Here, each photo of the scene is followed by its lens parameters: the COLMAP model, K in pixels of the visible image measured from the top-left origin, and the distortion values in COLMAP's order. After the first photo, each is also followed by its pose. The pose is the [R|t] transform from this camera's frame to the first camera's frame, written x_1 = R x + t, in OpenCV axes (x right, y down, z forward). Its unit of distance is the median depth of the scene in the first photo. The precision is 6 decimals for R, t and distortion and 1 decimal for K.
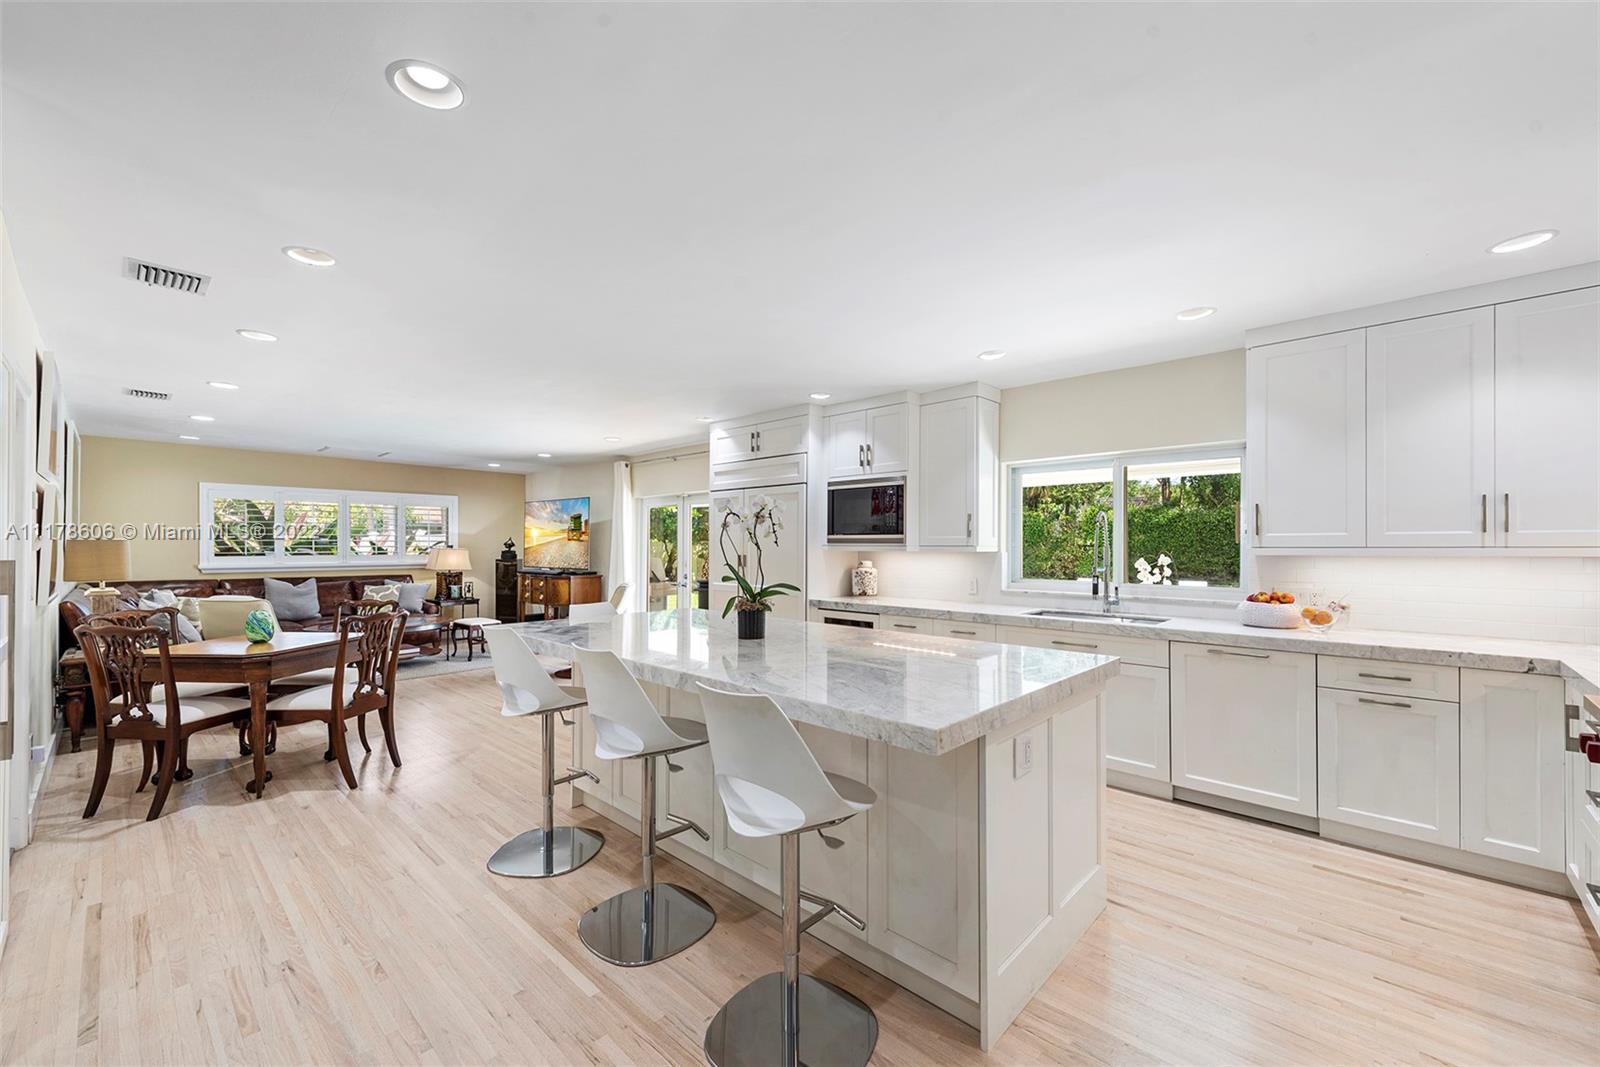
lens RADIAL K [[635.1, 0, 799.2], [0, 635.1, 540.7], [0, 0, 1]] dist [0.002163, 0.000305]
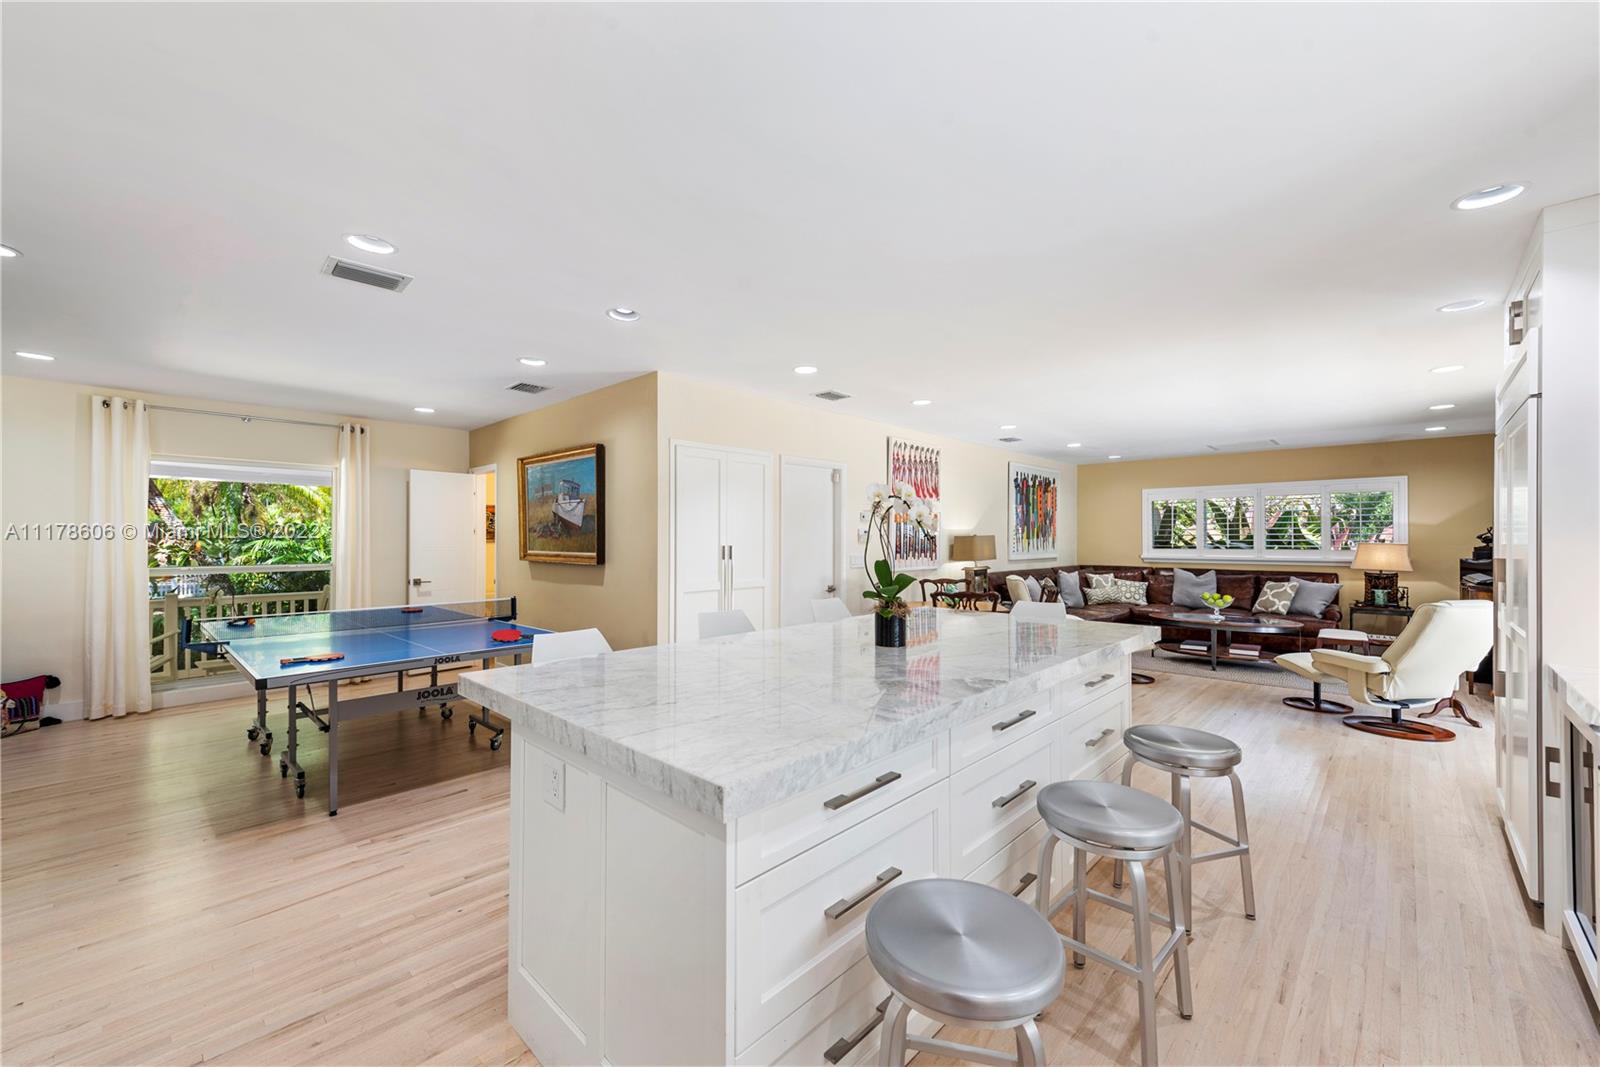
lens RADIAL K [[635.1, 0, 799.2], [0, 635.1, 540.7], [0, 0, 1]] dist [0.002163, 0.000305]
pose [[-0.012232, 0.003901, -0.999918, 0.276618], [0.007605, 0.999964, 0.003808, 0.000471], [0.999896, -0.007558, -0.012261, 0.302583]]
